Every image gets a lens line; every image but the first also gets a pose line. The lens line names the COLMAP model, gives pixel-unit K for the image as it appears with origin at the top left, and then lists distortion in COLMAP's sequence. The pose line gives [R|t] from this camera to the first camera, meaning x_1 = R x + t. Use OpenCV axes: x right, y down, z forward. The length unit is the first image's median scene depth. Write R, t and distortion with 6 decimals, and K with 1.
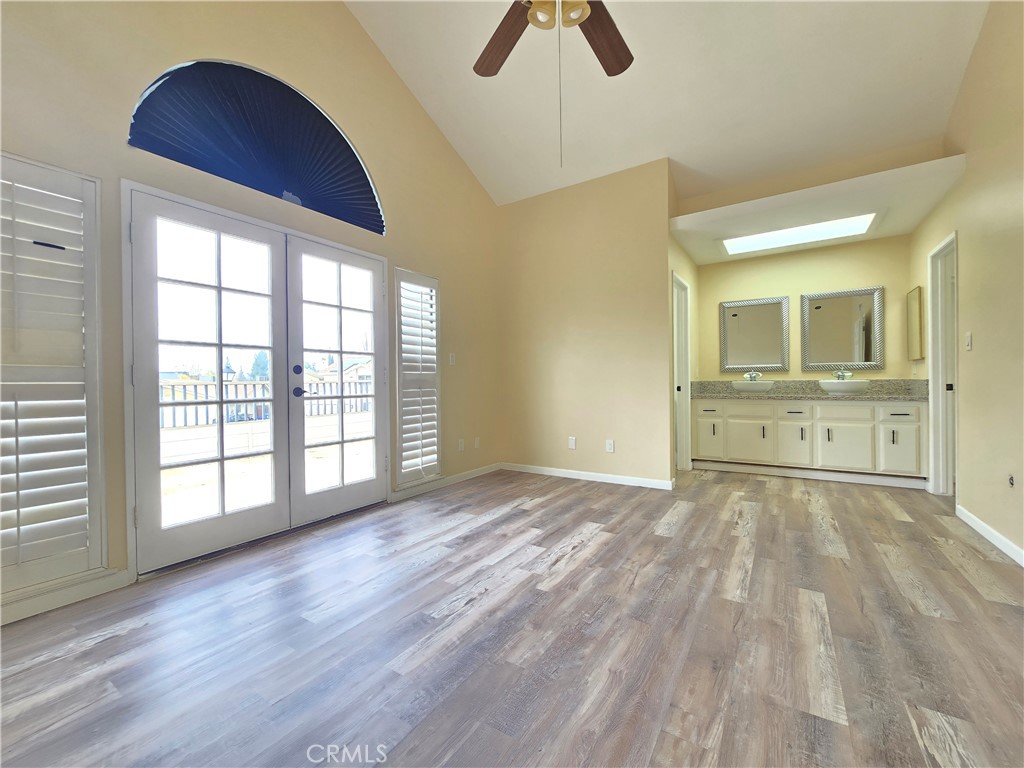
lens RADIAL K [[415.2, 0, 524.2], [0, 415.2, 379.9], [0, 0, 1]] dist [0.001768, 0.000403]
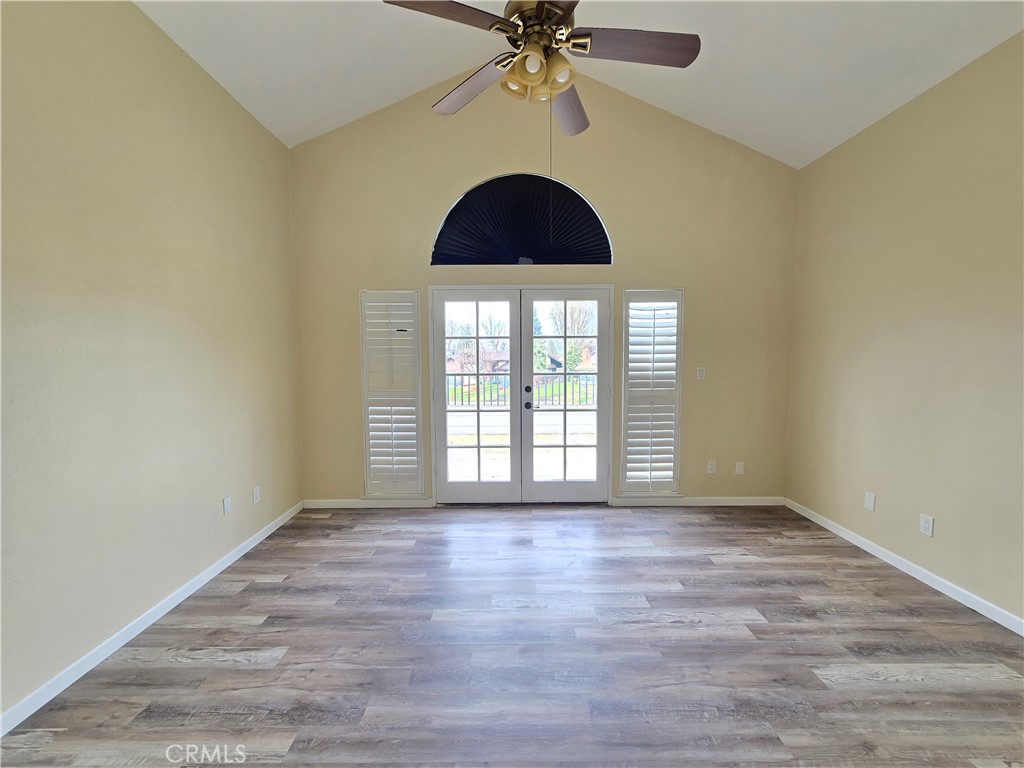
lens RADIAL K [[415.2, 0, 505.8], [0, 415.2, 385.8], [0, 0, 1]] dist [0.001768, 0.000403]
pose [[0.557415, 0.071067, -0.827187, 0.514905], [-0.005528, 0.996625, 0.081898, -0.141836], [0.830216, -0.041078, 0.555927, 0.185909]]
